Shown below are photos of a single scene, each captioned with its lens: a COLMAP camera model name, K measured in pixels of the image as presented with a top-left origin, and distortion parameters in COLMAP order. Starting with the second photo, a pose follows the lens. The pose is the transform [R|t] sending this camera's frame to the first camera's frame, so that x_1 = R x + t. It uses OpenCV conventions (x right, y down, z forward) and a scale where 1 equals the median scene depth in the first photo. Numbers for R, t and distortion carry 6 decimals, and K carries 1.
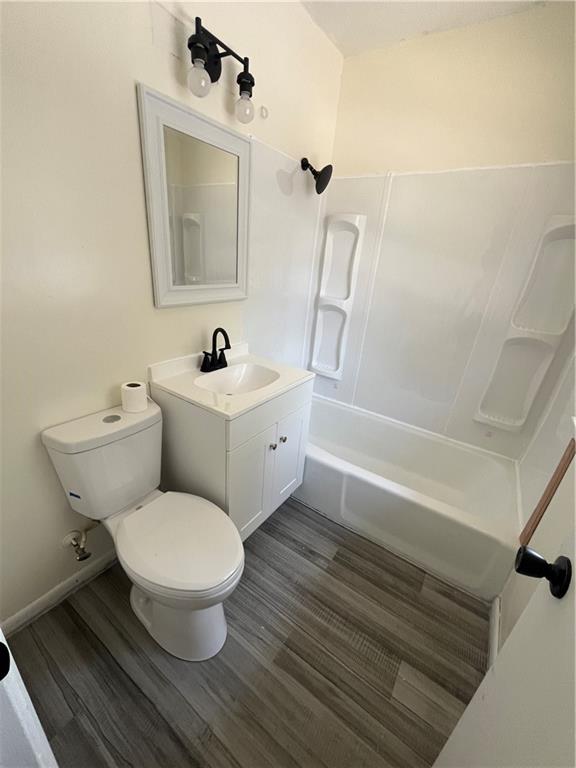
lens RADIAL K [[311.4, 0, 286.8], [0, 311.4, 384.6], [0, 0, 1]] dist [-0.002100, -0.000085]
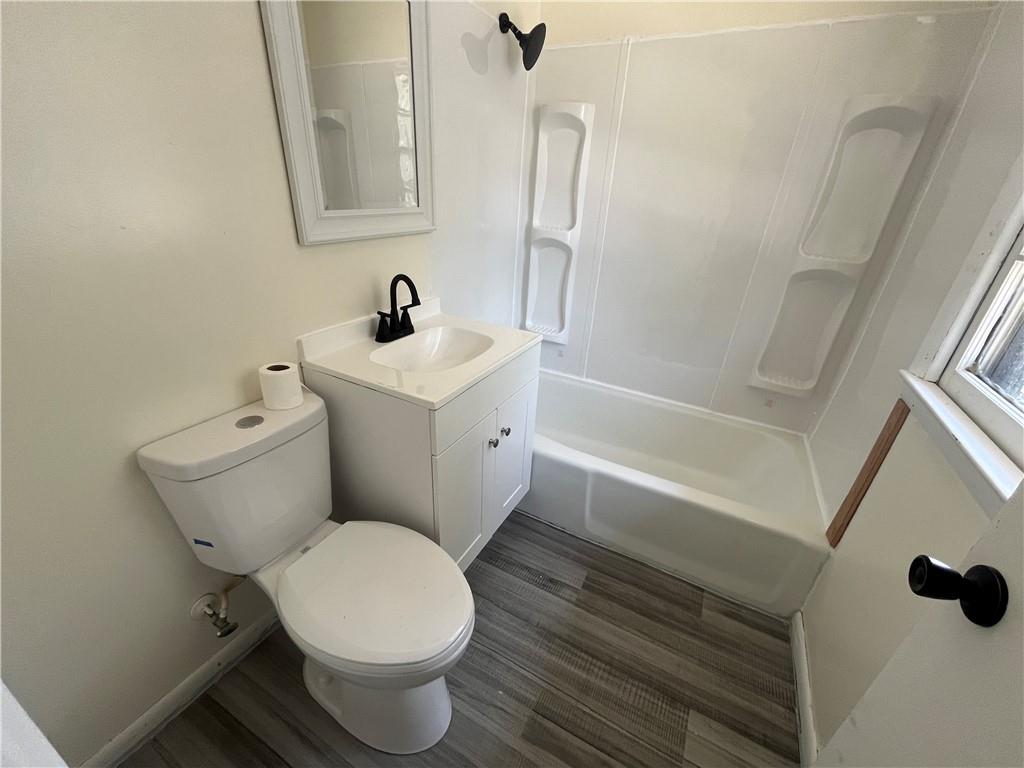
lens RADIAL K [[415.3, 0, 514.0], [0, 415.3, 385.0], [0, 0, 1]] dist [-0.002100, -0.000085]
pose [[0.993378, -0.071635, 0.089827, -0.071618], [0.065579, 0.995483, 0.068659, 0.008682], [-0.094340, -0.062313, 0.993588, 0.078045]]
